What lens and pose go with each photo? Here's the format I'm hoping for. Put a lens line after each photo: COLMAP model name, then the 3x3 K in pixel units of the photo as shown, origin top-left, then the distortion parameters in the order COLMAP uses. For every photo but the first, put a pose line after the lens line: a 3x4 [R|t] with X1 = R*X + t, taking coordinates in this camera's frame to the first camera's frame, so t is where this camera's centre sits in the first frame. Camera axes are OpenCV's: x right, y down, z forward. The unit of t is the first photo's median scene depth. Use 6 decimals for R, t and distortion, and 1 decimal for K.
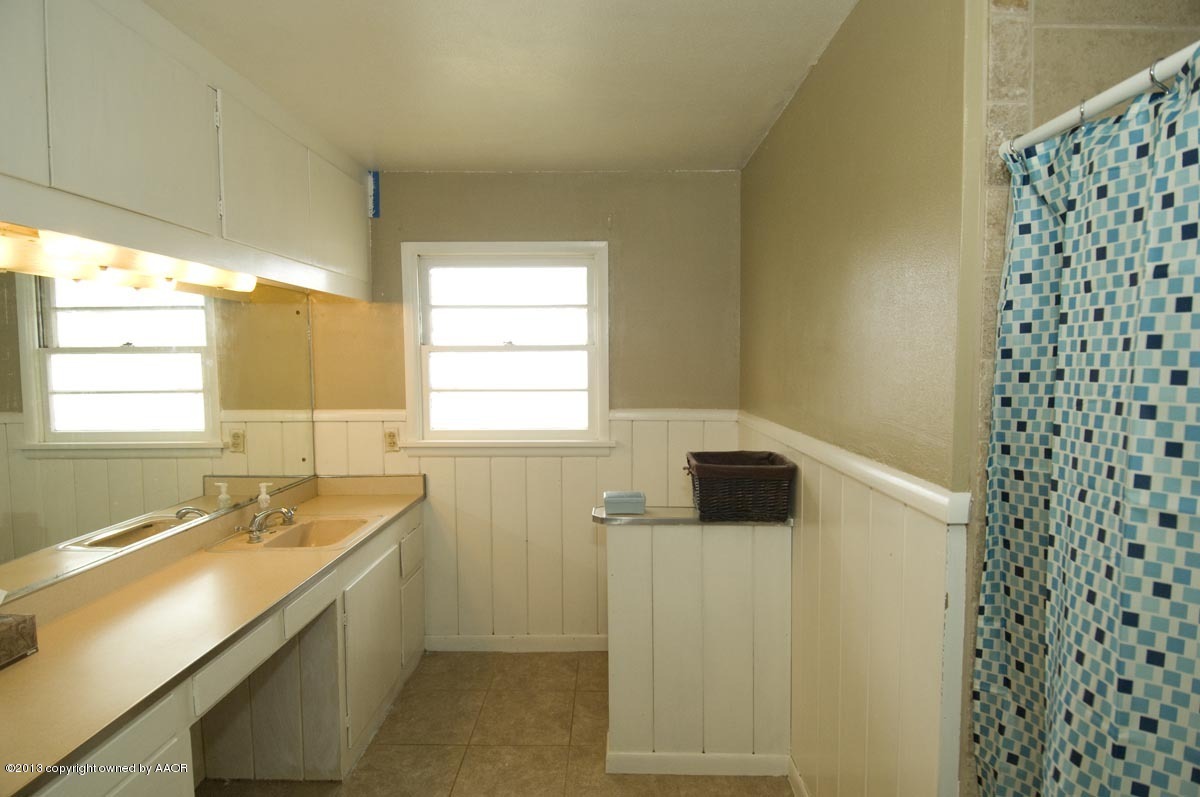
lens RADIAL K [[620.8, 0, 610.2], [0, 620.8, 391.3], [0, 0, 1]] dist [0.026497, -0.035069]
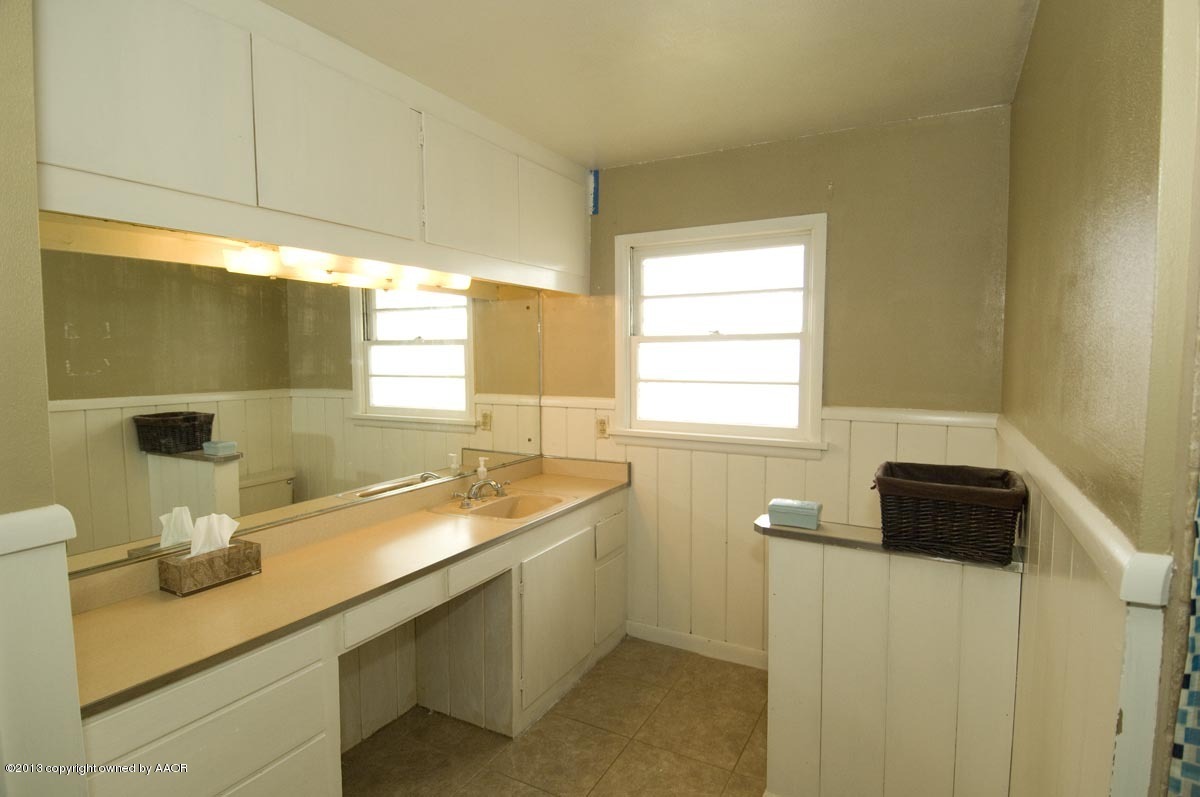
lens RADIAL K [[620.8, 0, 595.3], [0, 620.8, 391.8], [0, 0, 1]] dist [0.026497, -0.035069]
pose [[0.884239, 0.031023, -0.466004, 0.131265], [-0.027116, 0.999518, 0.015089, 0.004167], [0.466247, -0.000706, 0.884654, 0.080613]]
